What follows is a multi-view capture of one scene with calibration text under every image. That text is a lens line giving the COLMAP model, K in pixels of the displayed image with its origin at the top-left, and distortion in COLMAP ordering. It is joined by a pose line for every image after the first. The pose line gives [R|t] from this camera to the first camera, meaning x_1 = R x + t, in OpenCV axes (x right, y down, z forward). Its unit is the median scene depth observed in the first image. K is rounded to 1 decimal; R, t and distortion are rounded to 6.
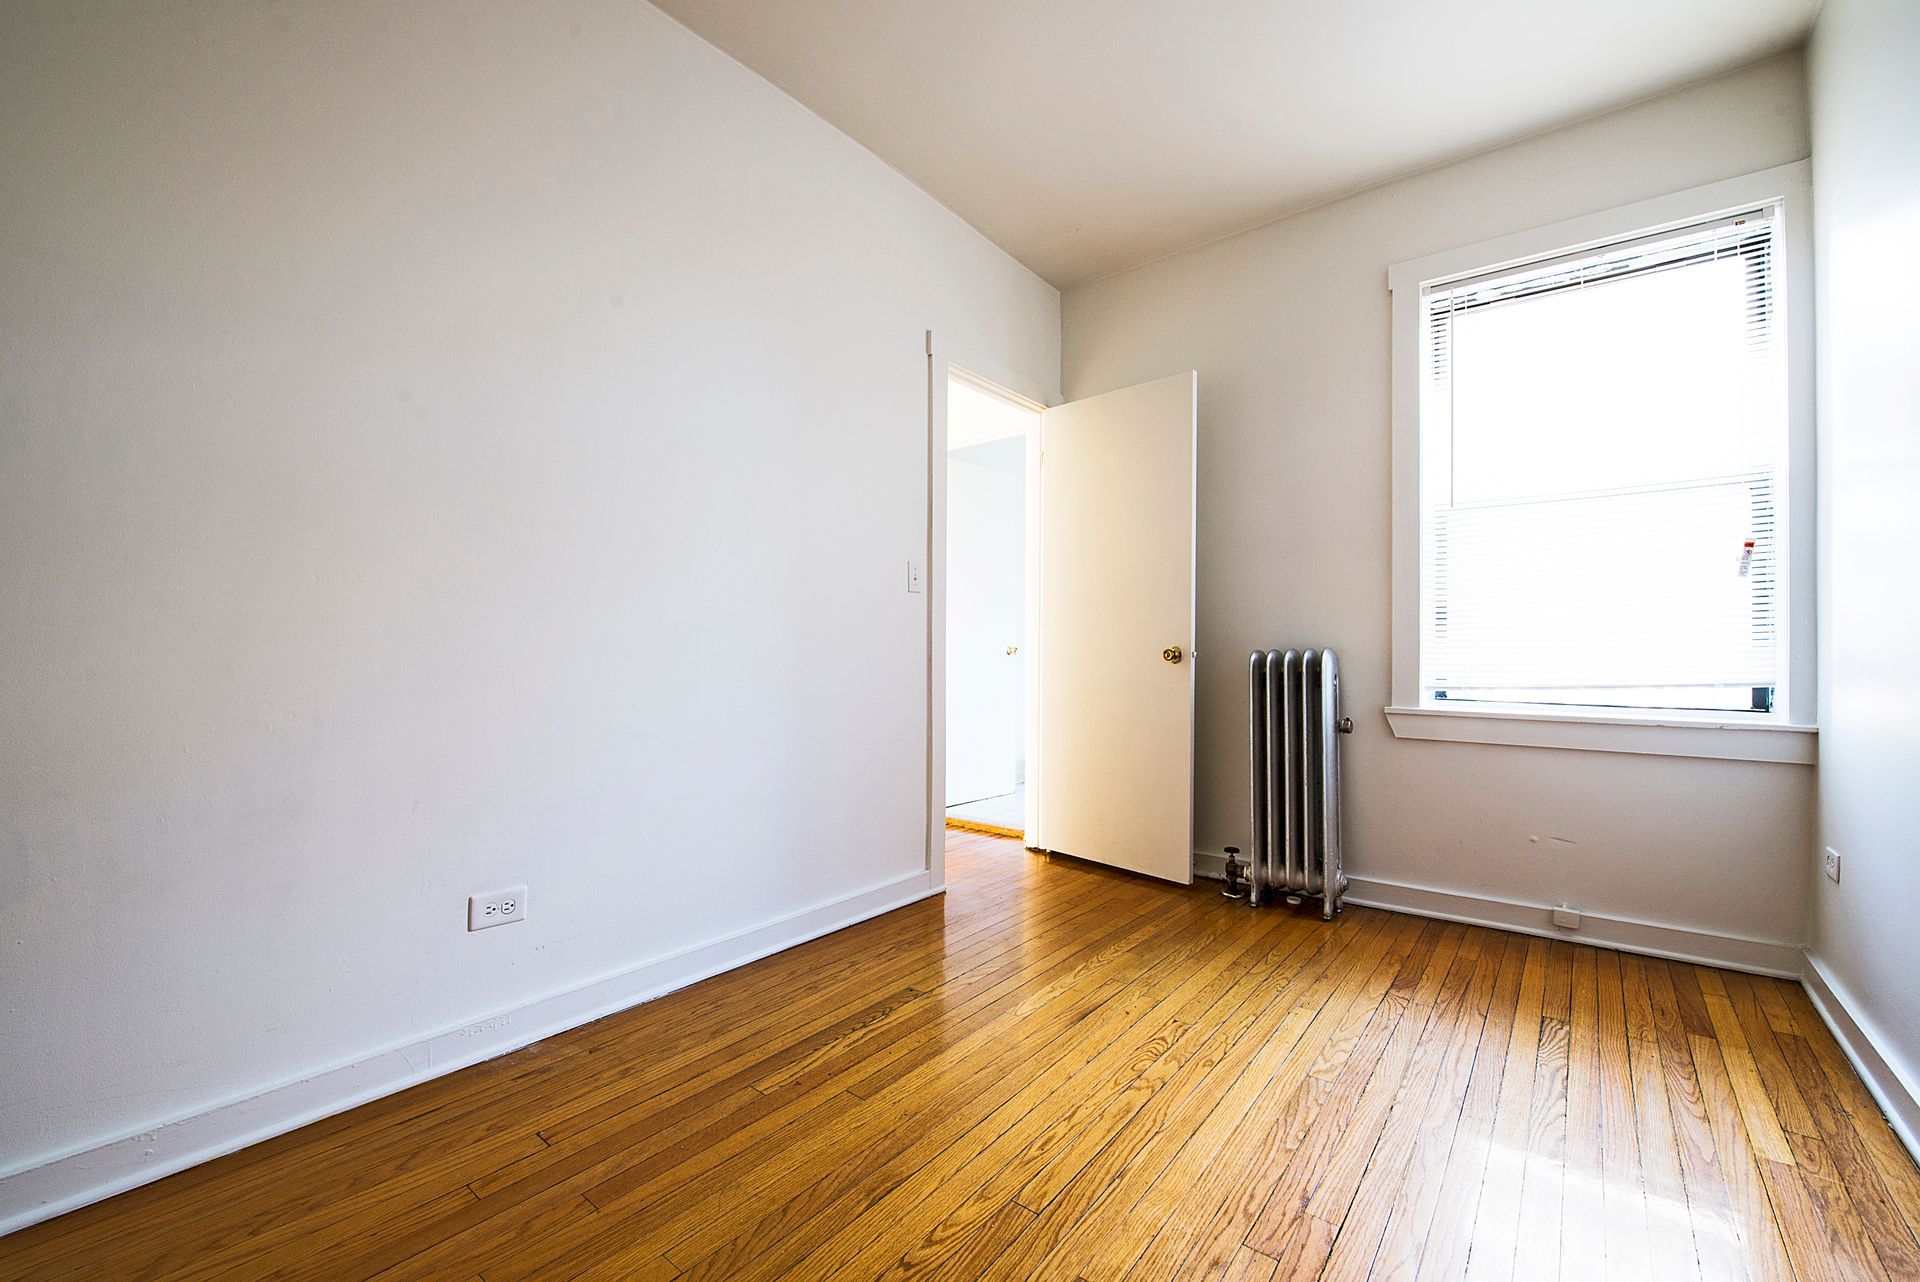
lens RADIAL K [[760.7, 0, 969.8], [0, 760.7, 643.7], [0, 0, 1]] dist [-0.013897, -0.002374]
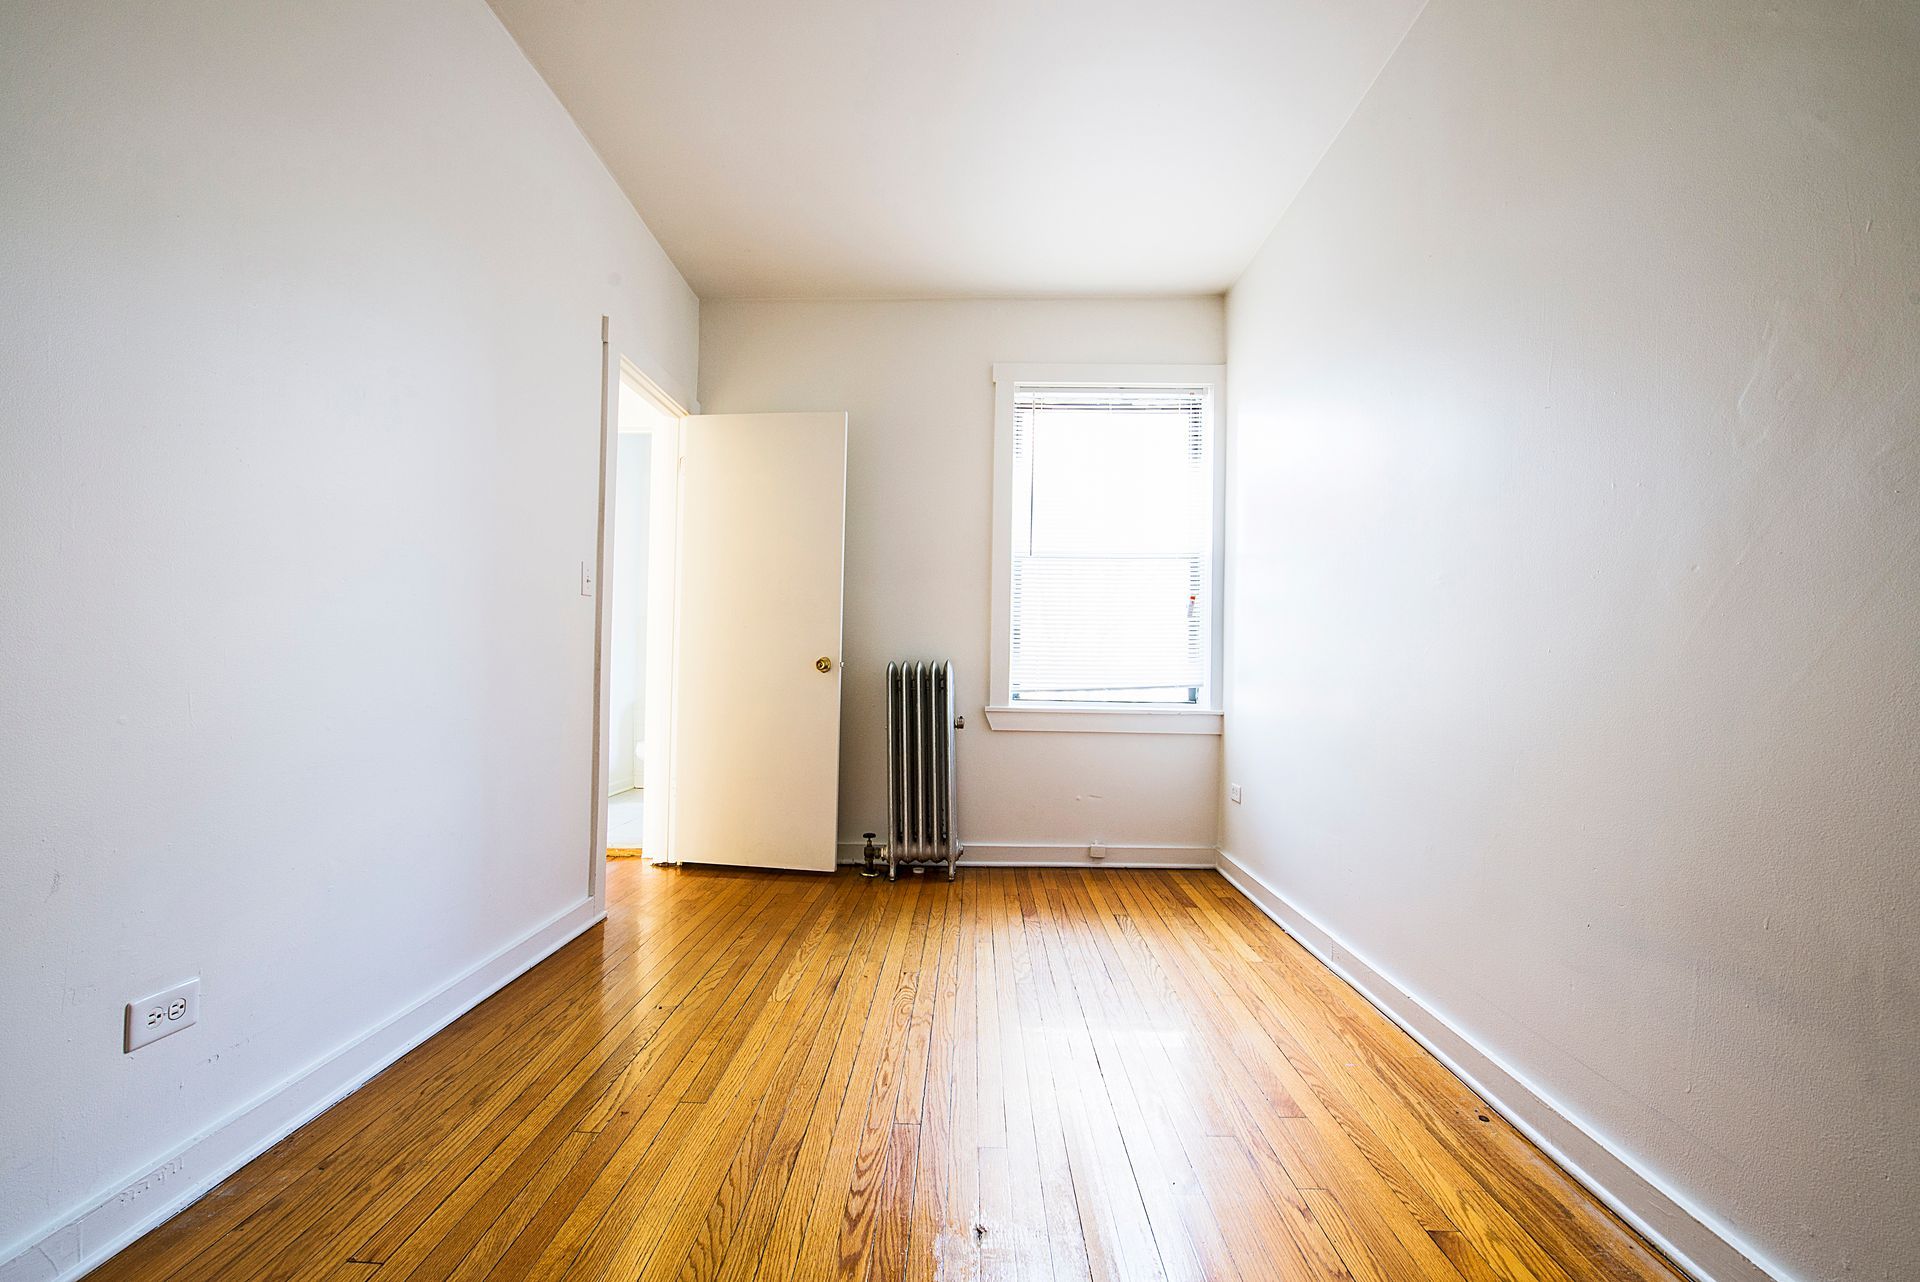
lens RADIAL K [[760.7, 0, 969.8], [0, 760.7, 643.7], [0, 0, 1]] dist [-0.013897, -0.002374]
pose [[0.803802, 0.022126, 0.594486, -0.294916], [-0.015335, 0.999747, -0.016475, -0.001267], [-0.594700, 0.004126, 0.803937, -0.017682]]
